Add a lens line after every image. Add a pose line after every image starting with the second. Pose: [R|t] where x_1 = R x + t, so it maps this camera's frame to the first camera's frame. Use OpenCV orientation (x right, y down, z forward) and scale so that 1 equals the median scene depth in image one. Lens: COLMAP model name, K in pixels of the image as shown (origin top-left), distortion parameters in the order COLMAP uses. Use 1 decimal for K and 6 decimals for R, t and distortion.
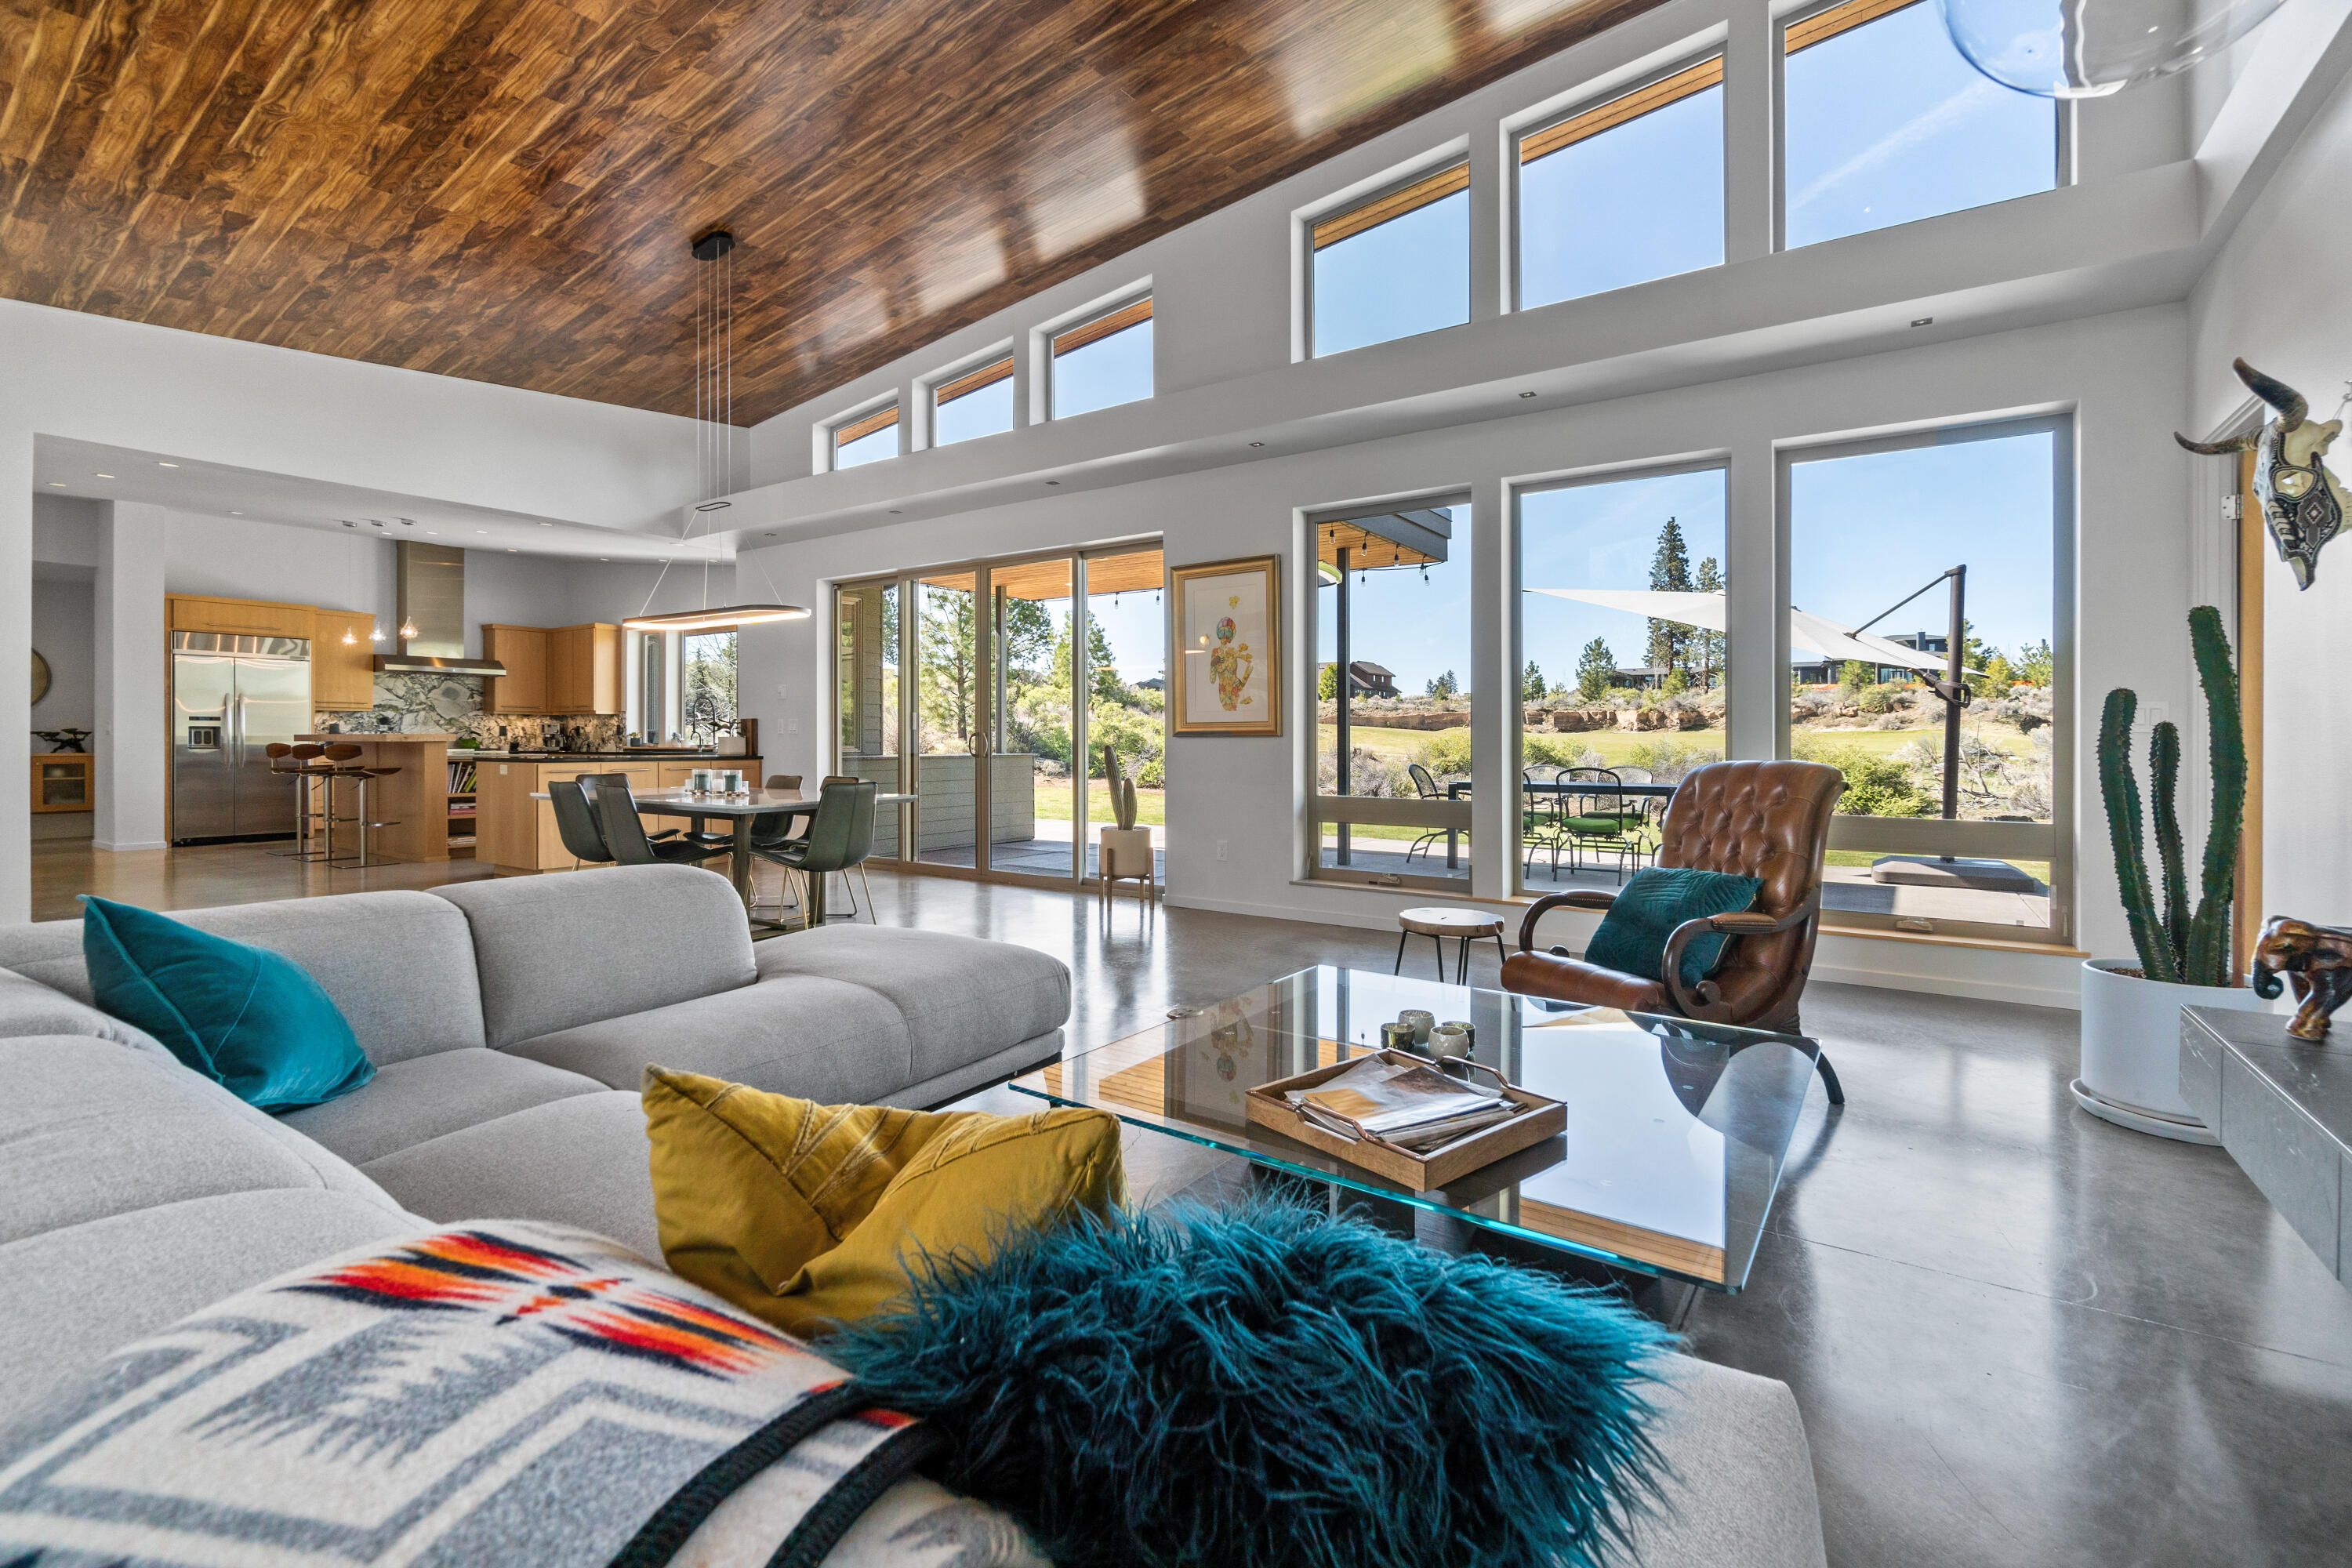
lens RADIAL K [[1022.1, 0, 1189.3], [0, 1022.1, 738.7], [0, 0, 1]] dist [-0.003554, 0.000413]
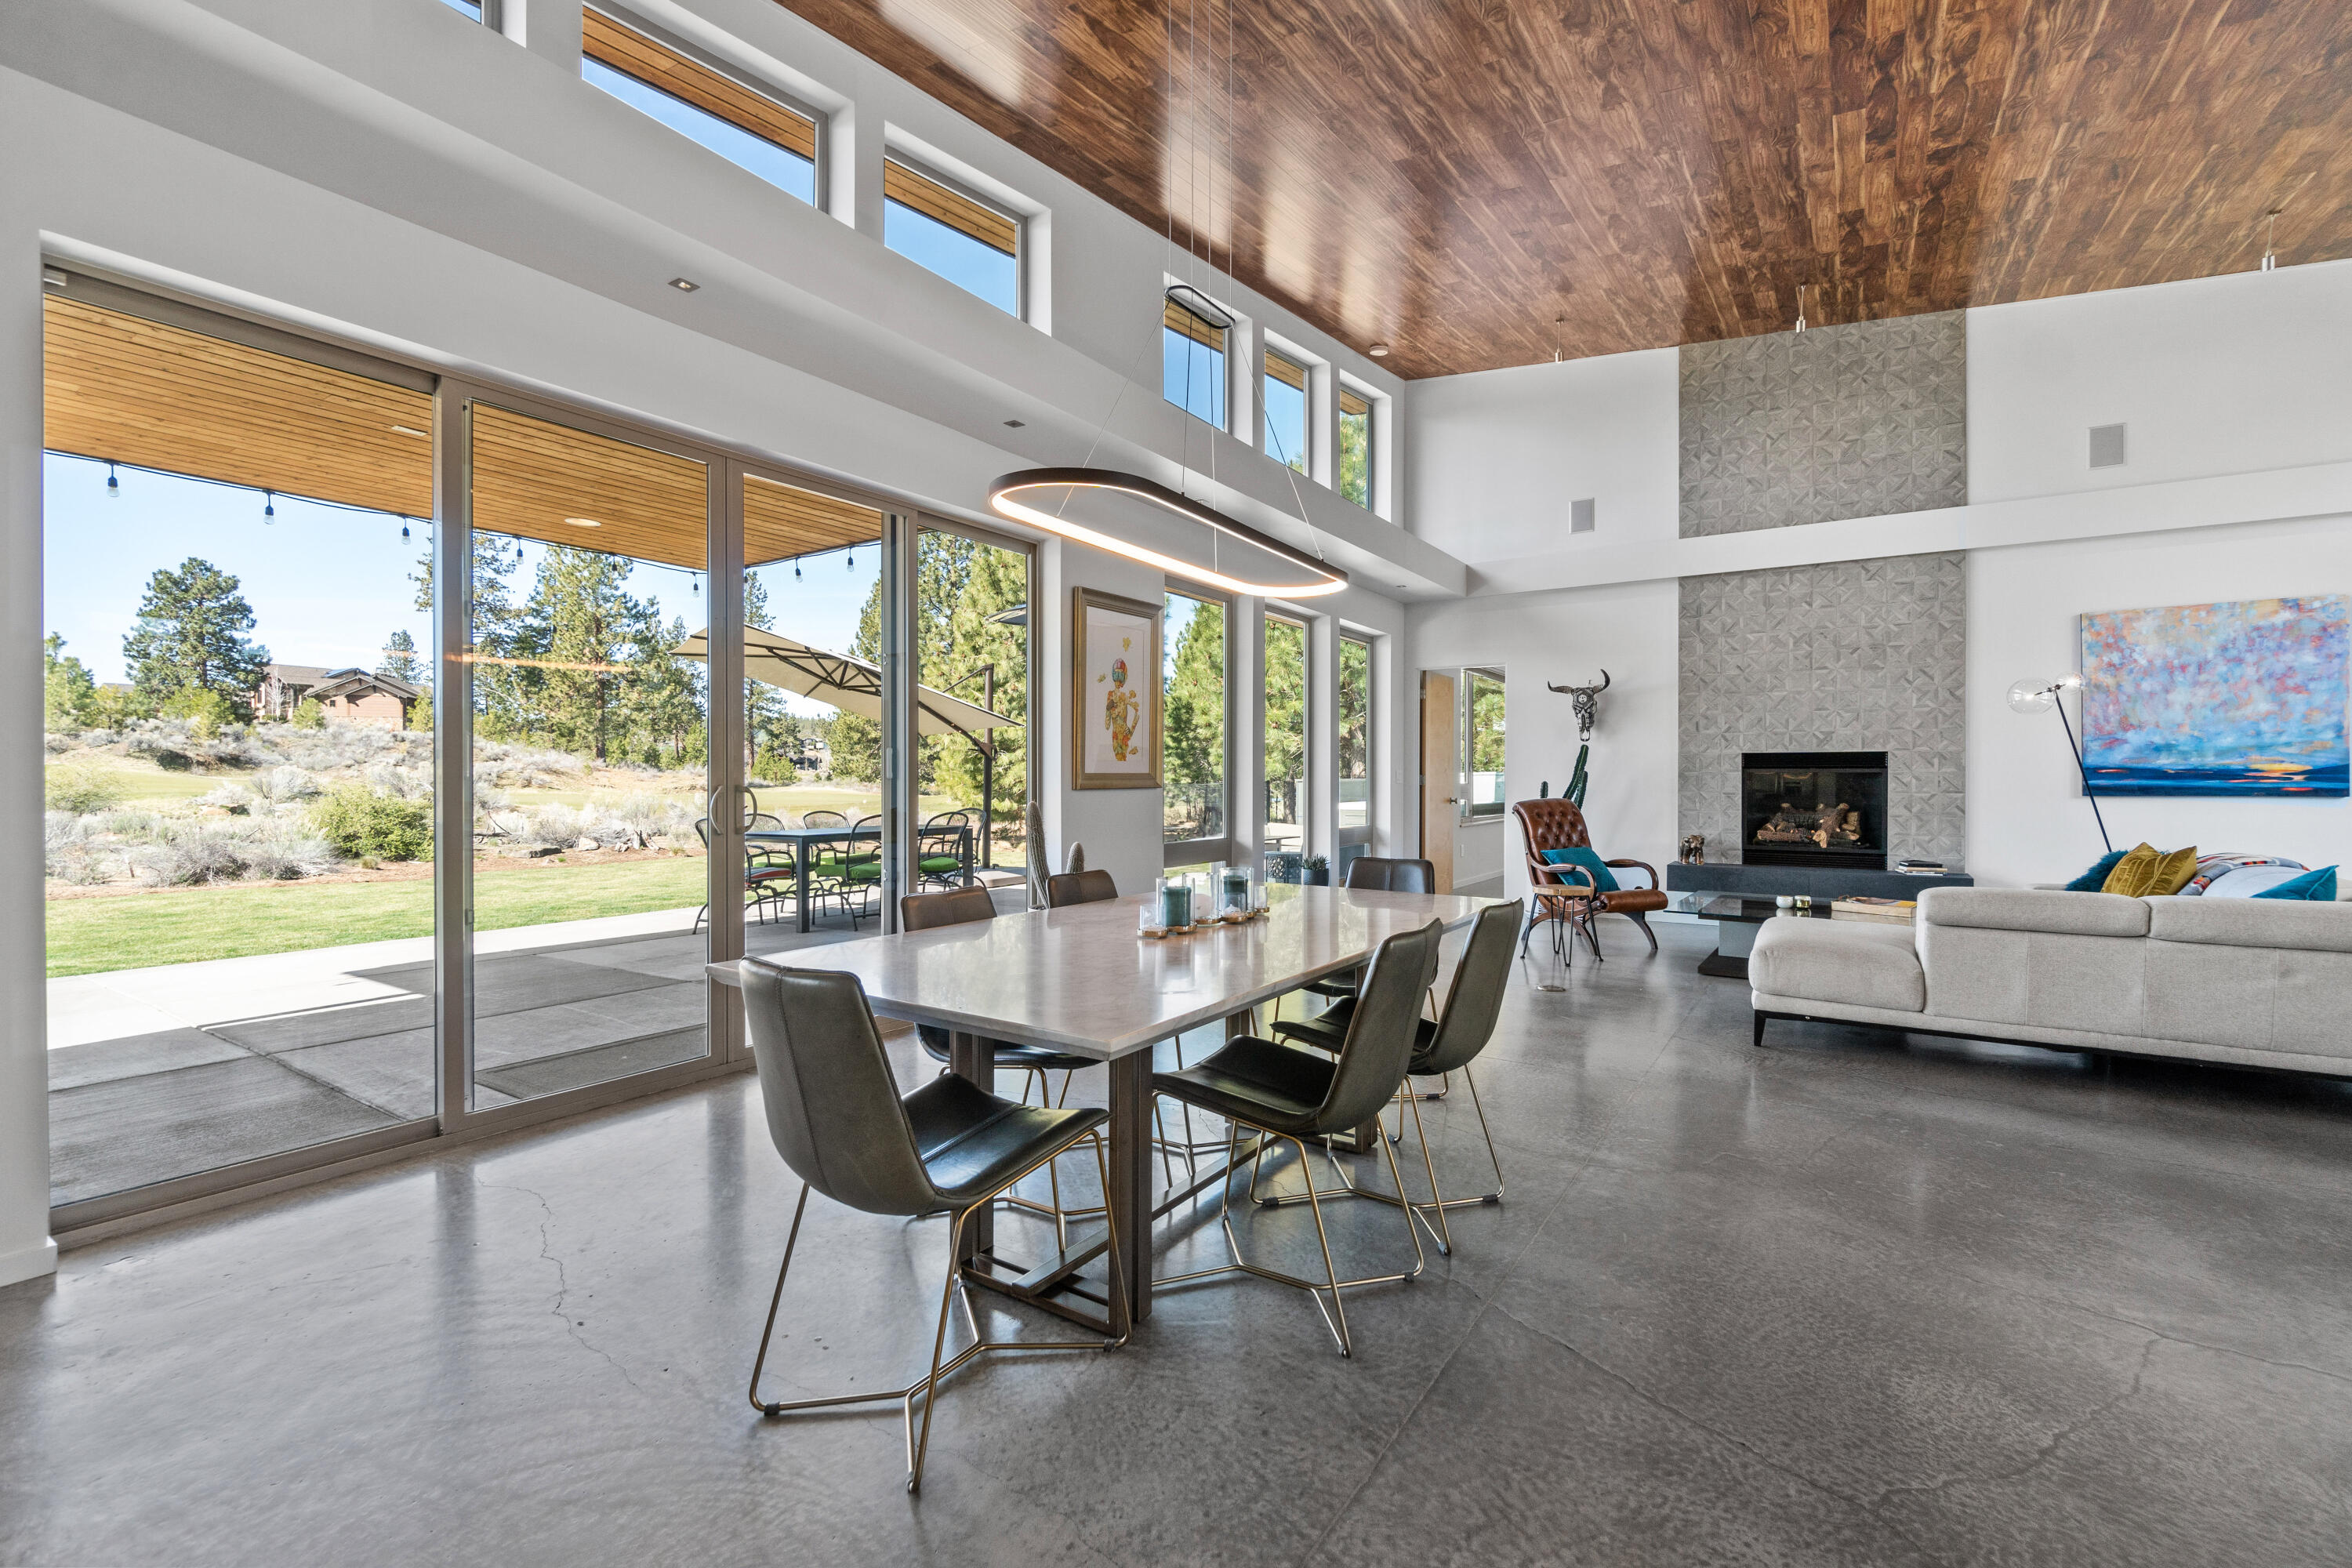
lens RADIAL K [[1003.6, 0, 1191.1], [0, 1003.6, 780.3], [0, 0, 1]] dist [-0.004313, 0.000260]
pose [[-0.009179, -0.006062, 0.999939, -0.465124], [-0.000311, 0.999982, 0.006060, -0.008188], [-0.999958, -0.000255, -0.009180, 0.507691]]
